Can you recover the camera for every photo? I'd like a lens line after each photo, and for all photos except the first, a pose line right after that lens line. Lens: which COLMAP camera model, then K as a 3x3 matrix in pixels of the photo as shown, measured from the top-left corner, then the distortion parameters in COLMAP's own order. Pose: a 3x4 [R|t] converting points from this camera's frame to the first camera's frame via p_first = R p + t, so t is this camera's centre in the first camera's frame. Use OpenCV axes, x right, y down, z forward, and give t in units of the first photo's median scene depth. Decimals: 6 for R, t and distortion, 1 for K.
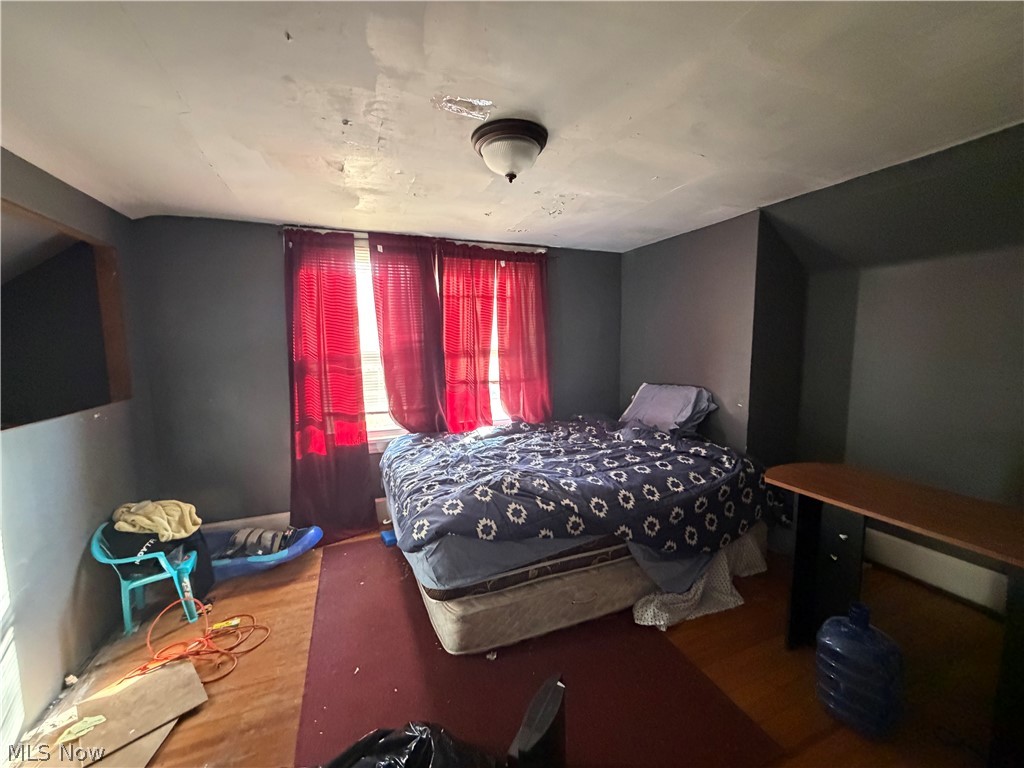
lens RADIAL K [[409.9, 0, 513.1], [0, 409.9, 379.8], [0, 0, 1]] dist [0.003319, -0.000360]
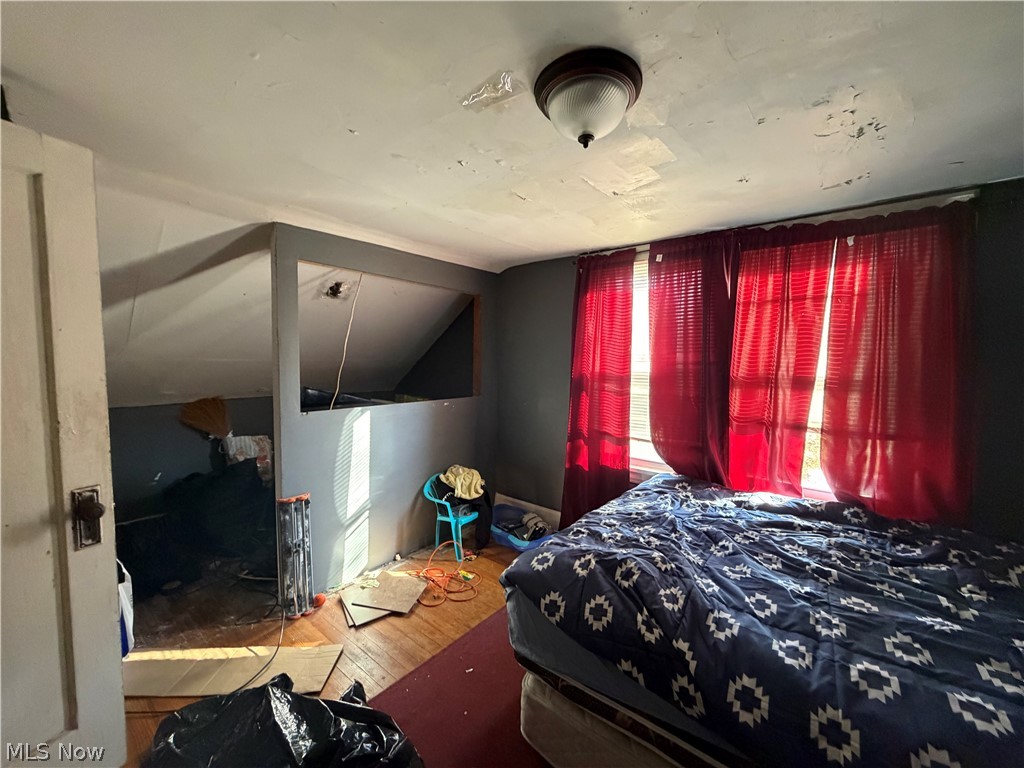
lens RADIAL K [[409.9, 0, 510.7], [0, 409.9, 381.4], [0, 0, 1]] dist [0.003319, -0.000360]
pose [[0.473761, 0.069498, -0.877907, 0.415806], [-0.102910, 0.994420, 0.023187, -0.052203], [0.874620, 0.079360, 0.478269, 0.401029]]
